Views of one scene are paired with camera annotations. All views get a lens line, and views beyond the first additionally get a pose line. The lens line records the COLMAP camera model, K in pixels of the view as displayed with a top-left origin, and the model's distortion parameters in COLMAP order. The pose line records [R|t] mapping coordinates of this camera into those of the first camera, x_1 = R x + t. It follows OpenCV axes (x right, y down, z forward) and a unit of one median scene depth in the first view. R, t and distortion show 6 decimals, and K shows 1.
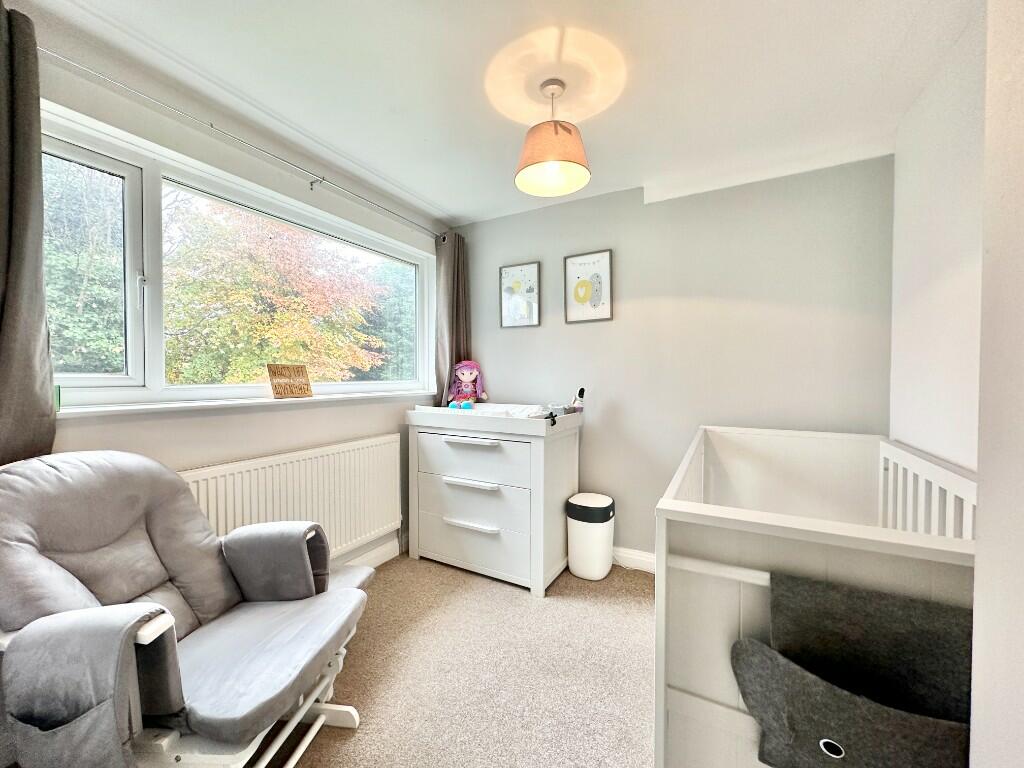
lens RADIAL K [[406.1, 0, 505.6], [0, 406.1, 384.2], [0, 0, 1]] dist [-0.000449, 0.000031]
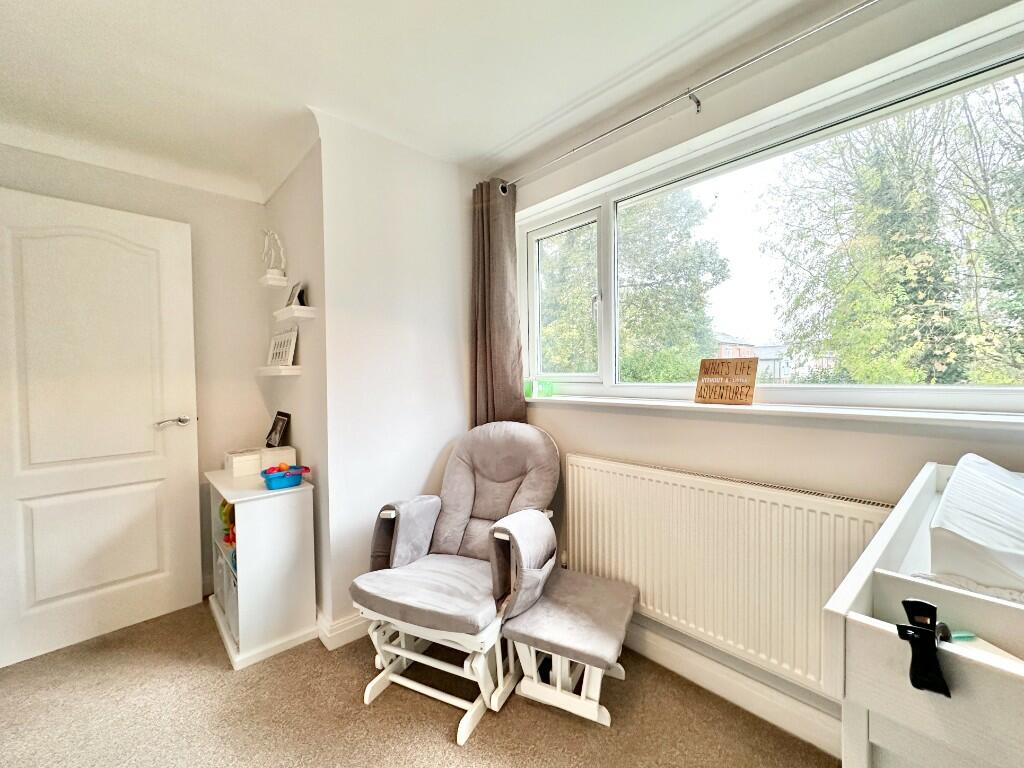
lens RADIAL K [[406.1, 0, 505.6], [0, 406.1, 384.2], [0, 0, 1]] dist [-0.000449, 0.000031]
pose [[-0.299809, 0.024213, -0.953692, 0.305896], [-0.011787, 0.999508, 0.029081, -0.020112], [0.953926, 0.019960, -0.299376, 0.885333]]
